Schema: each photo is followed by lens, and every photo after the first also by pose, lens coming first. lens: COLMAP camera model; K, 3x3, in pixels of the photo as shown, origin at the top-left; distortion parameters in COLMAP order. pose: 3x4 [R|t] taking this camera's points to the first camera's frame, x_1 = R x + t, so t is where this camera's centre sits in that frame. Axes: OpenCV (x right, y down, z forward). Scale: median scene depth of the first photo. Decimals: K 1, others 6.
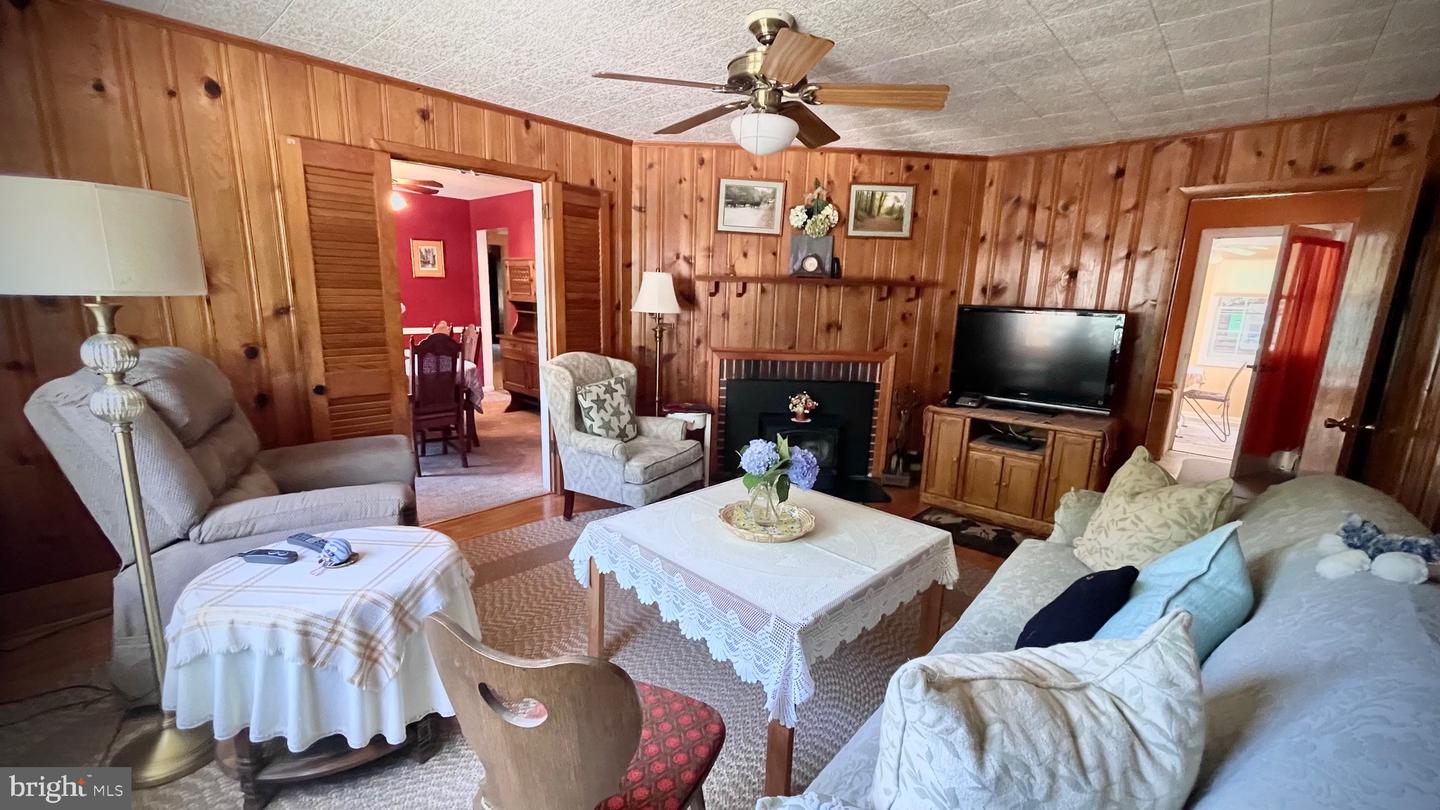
lens RADIAL K [[584.4, 0, 713.5], [0, 584.4, 408.0], [0, 0, 1]] dist [-0.001887, 0.000158]
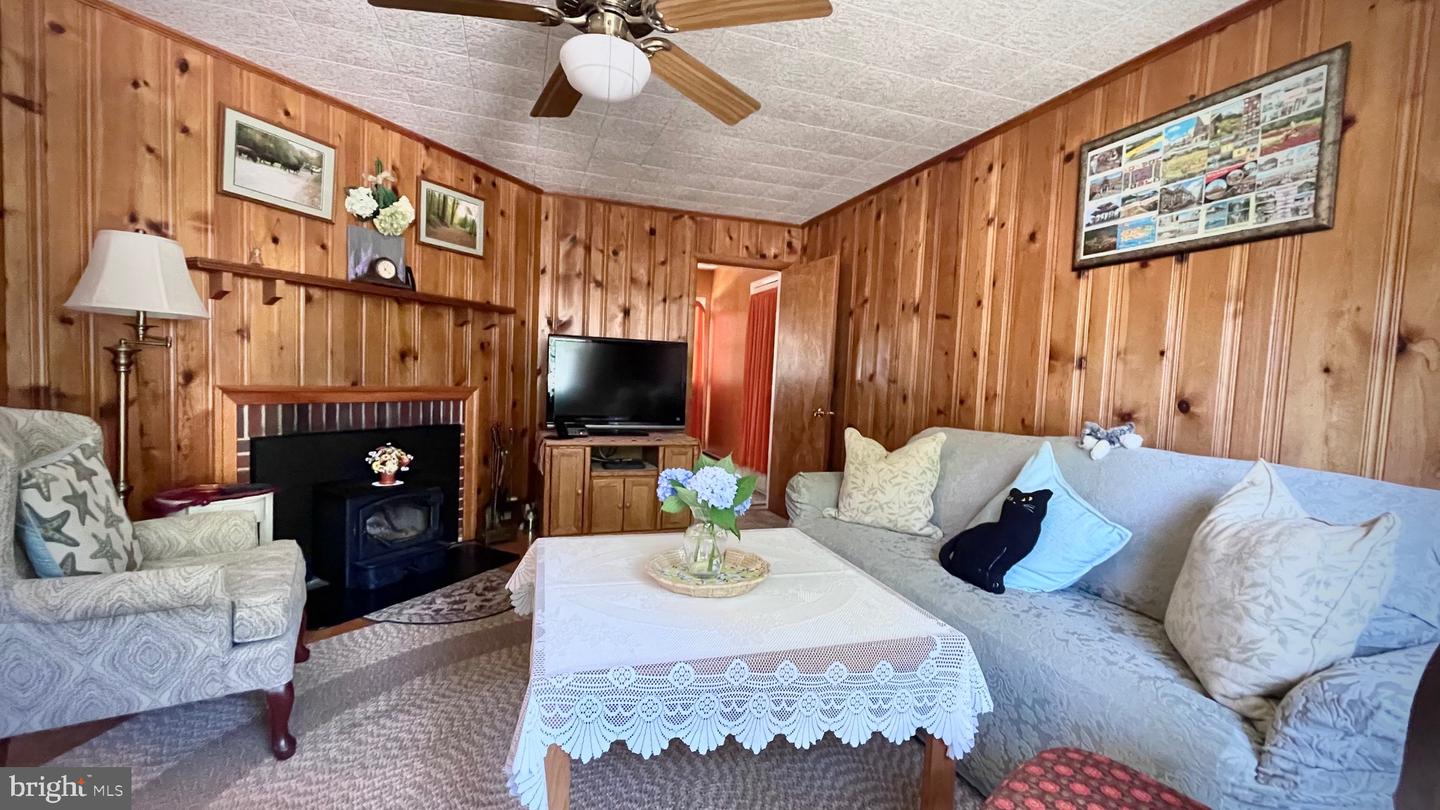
lens RADIAL K [[584.4, 0, 718.1], [0, 584.4, 404.9], [0, 0, 1]] dist [-0.001887, 0.000158]
pose [[0.475635, -0.052603, 0.878069, -0.287499], [0.143623, 0.989459, -0.018521, -0.002925], [-0.867839, 0.134920, 0.478176, 0.303524]]
